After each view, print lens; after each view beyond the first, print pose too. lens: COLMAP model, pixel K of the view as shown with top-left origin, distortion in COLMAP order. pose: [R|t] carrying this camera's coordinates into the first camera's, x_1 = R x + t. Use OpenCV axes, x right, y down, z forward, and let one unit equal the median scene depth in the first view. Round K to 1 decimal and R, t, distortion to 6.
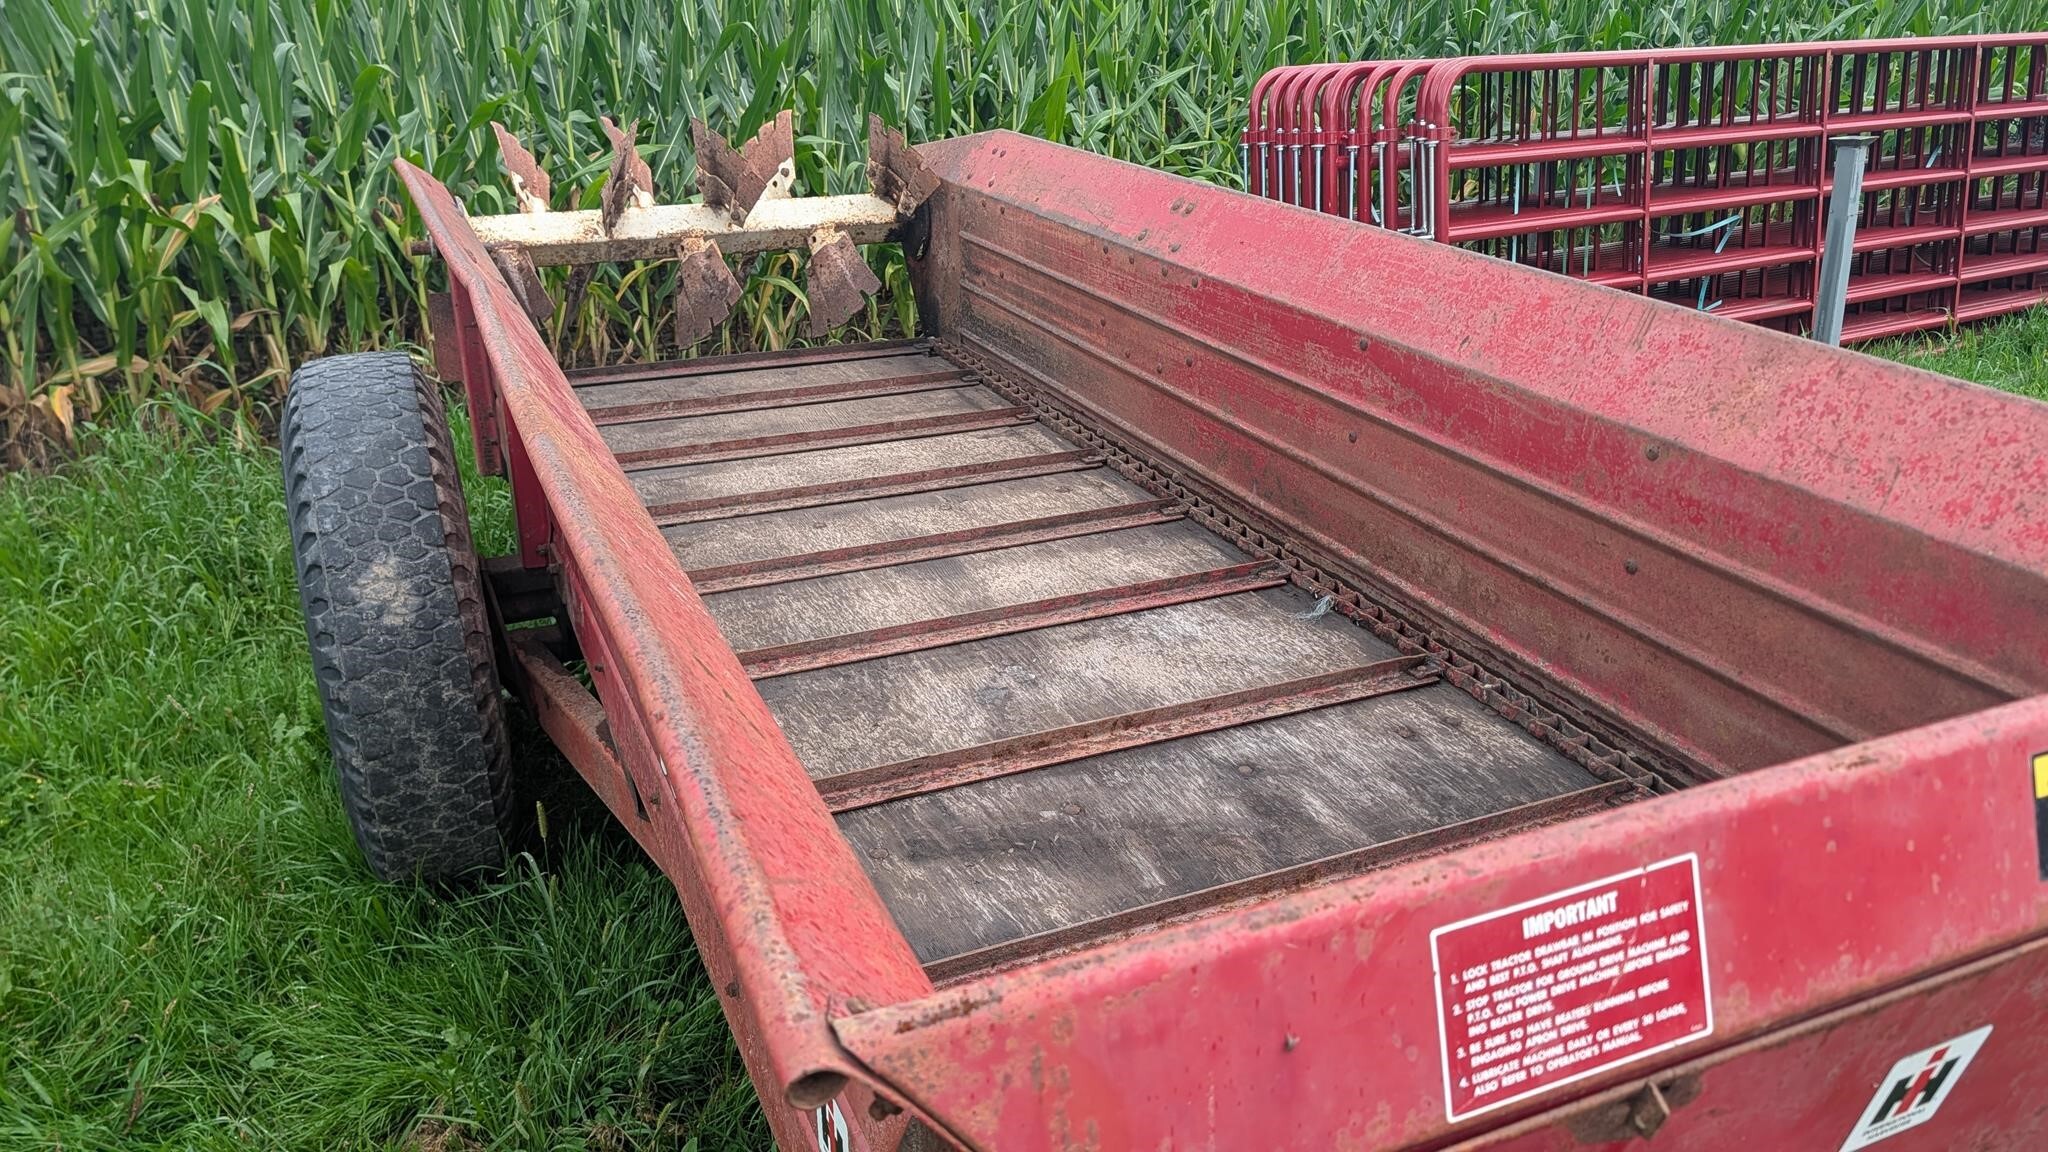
lens RADIAL K [[1500.3, 0, 1024.0], [0, 1500.3, 576.0], [0, 0, 1]] dist [0.009861, 0.003613]
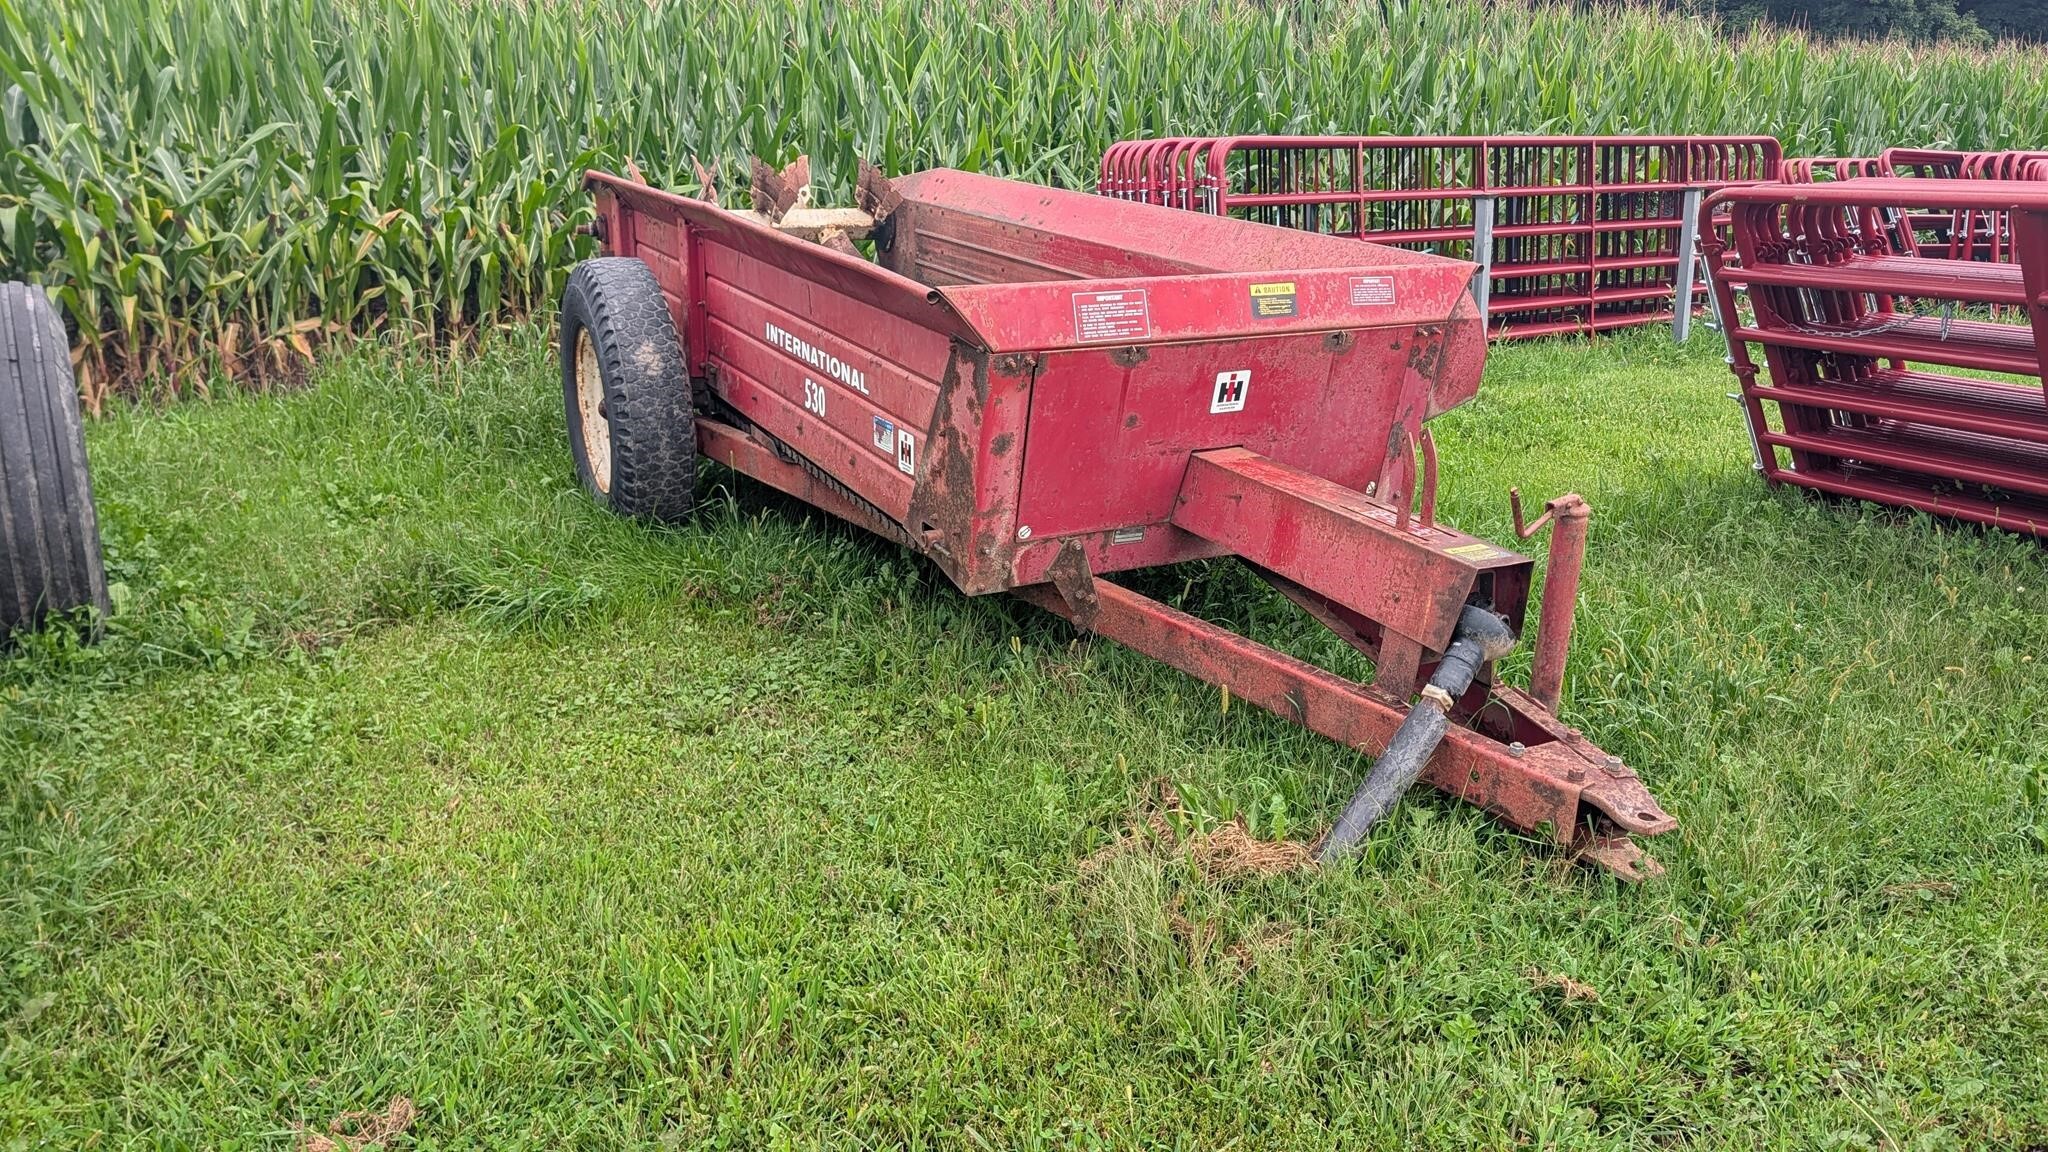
lens RADIAL K [[1436.3, 0, 1024.0], [0, 1436.3, 576.0], [0, 0, 1]] dist [0.044571, -0.050272]
pose [[0.998092, 0.004386, 0.061590, -0.018681], [-0.001046, 0.998532, -0.054159, 0.224266], [-0.061737, 0.053991, 0.996631, -0.529049]]
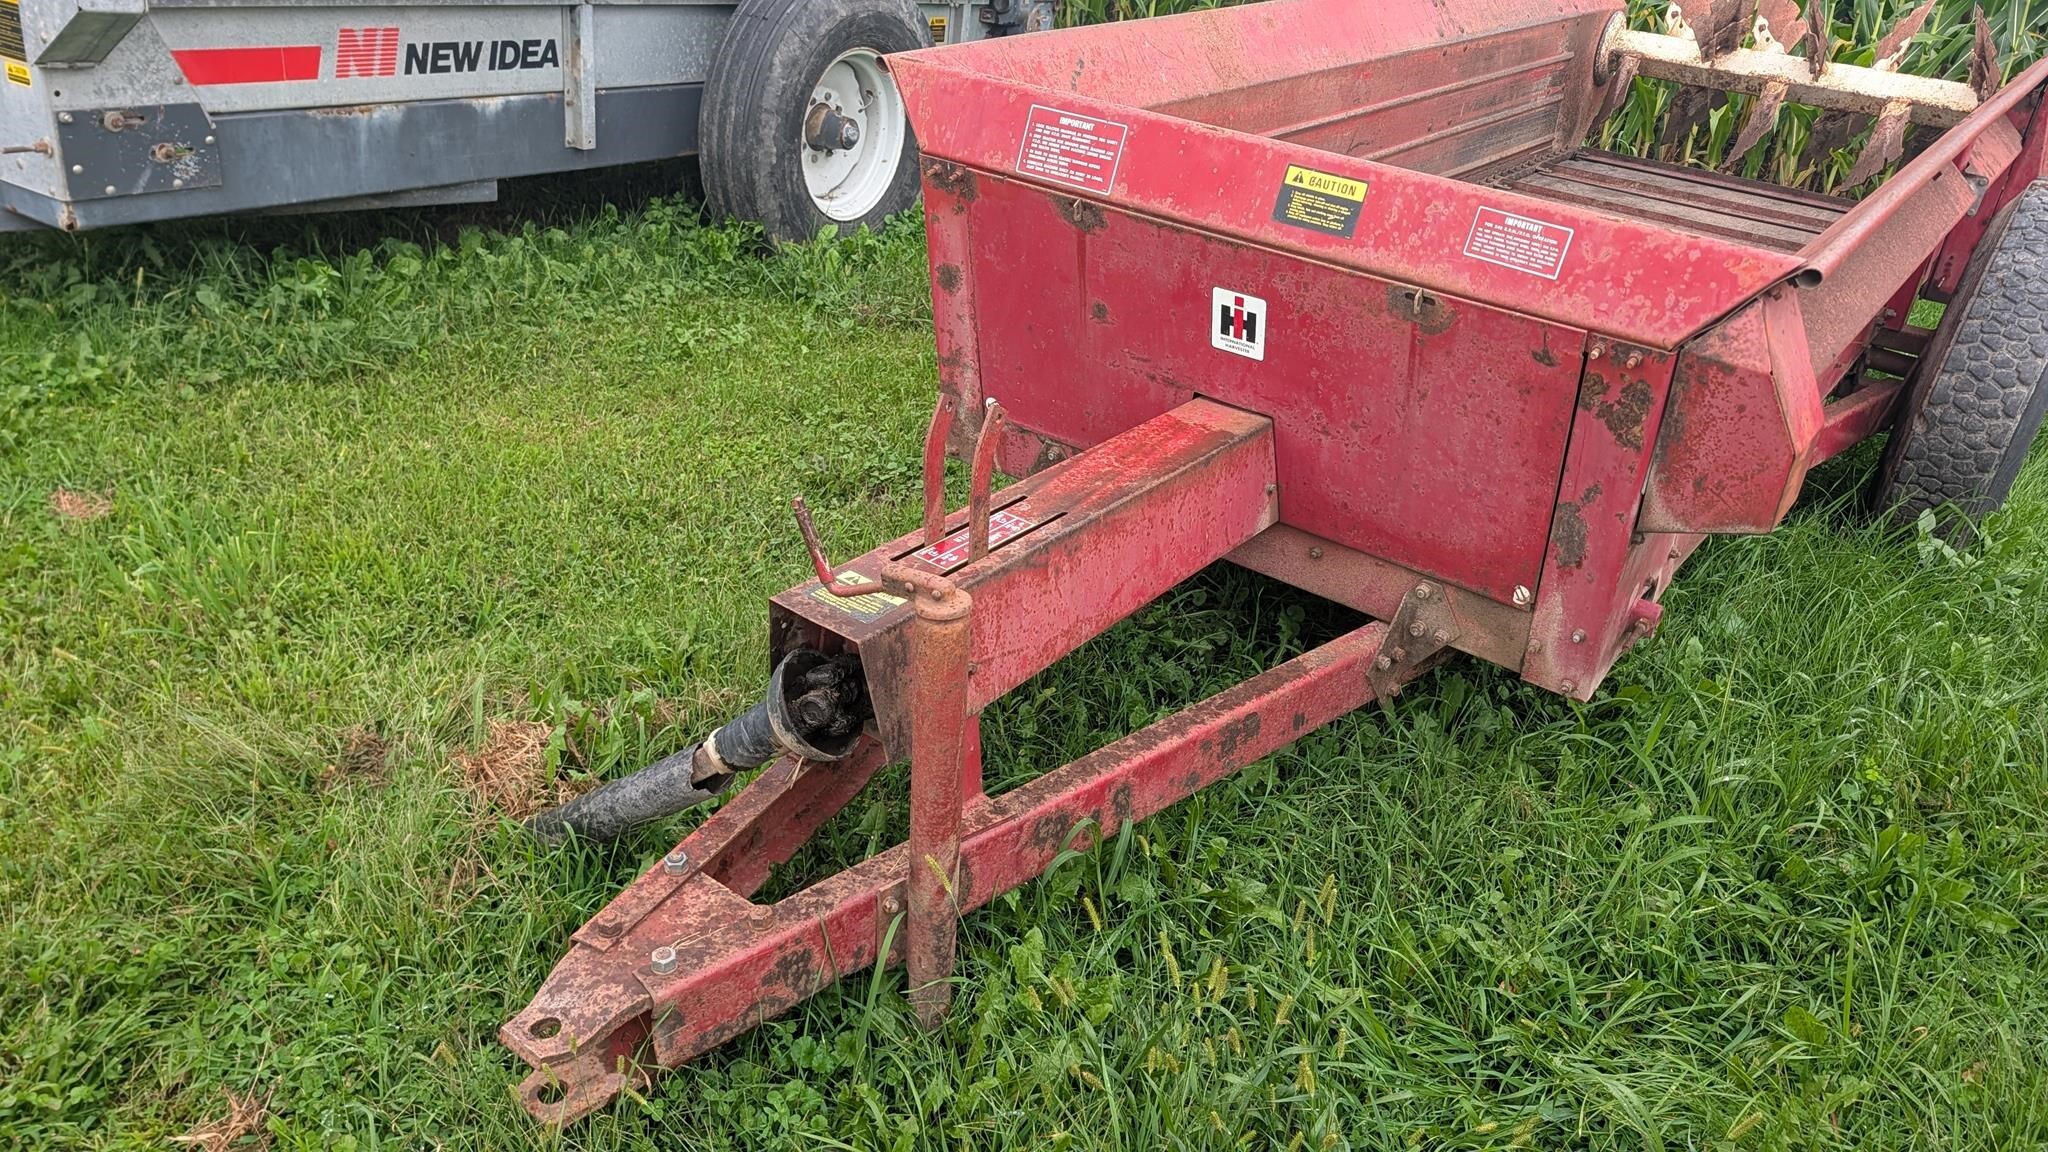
lens RADIAL K [[1451.9, 0, 1093.6], [0, 1451.9, 590.4], [0, 0, 1]] dist [0.061316, -0.106379]
pose [[0.515556, 0.456476, -0.725142, 0.531656], [-0.407140, 0.875149, 0.261440, 0.050373], [0.753949, 0.160447, 0.637038, -0.112991]]
